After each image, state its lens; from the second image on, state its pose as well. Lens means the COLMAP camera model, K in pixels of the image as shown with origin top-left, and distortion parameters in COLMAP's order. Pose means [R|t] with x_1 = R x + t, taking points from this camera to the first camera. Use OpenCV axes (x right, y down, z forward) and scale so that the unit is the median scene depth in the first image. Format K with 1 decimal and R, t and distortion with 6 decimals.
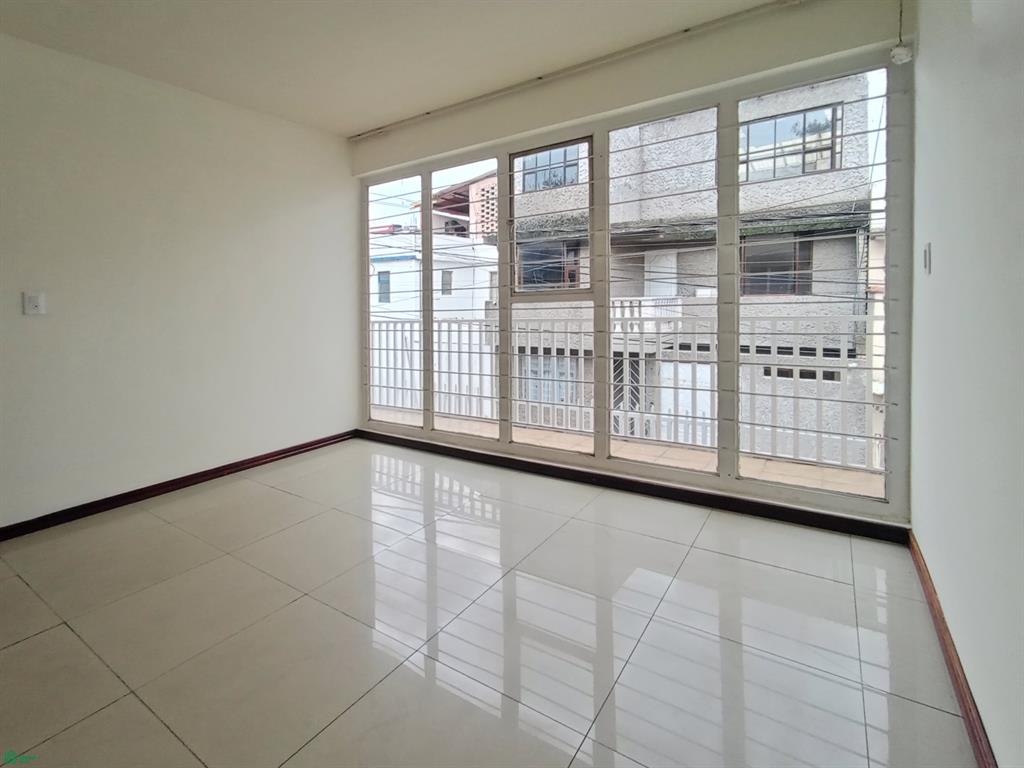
lens RADIAL K [[492.0, 0, 500.5], [0, 492.0, 384.6], [0, 0, 1]] dist [0.001302, 0.000250]
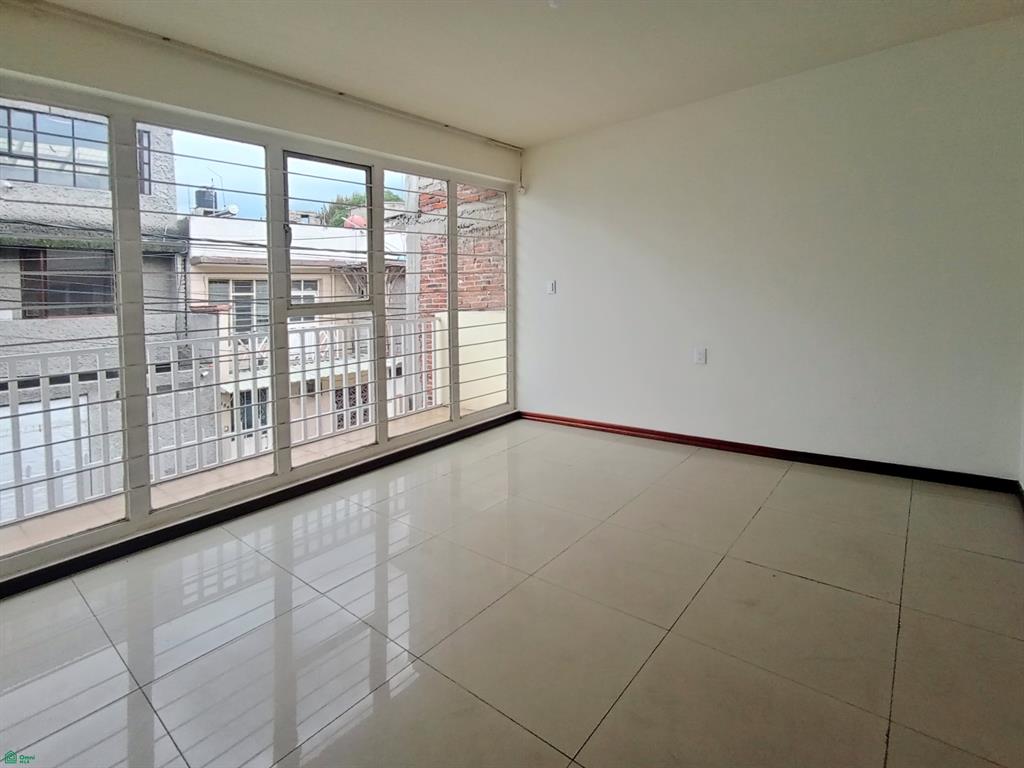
lens RADIAL K [[492.0, 0, 500.5], [0, 492.0, 384.6], [0, 0, 1]] dist [0.001302, 0.000250]
pose [[0.113418, -0.154224, 0.981505, -0.697240], [0.205295, 0.970198, 0.128725, -0.059610], [-0.972106, 0.186899, 0.141699, 0.430892]]
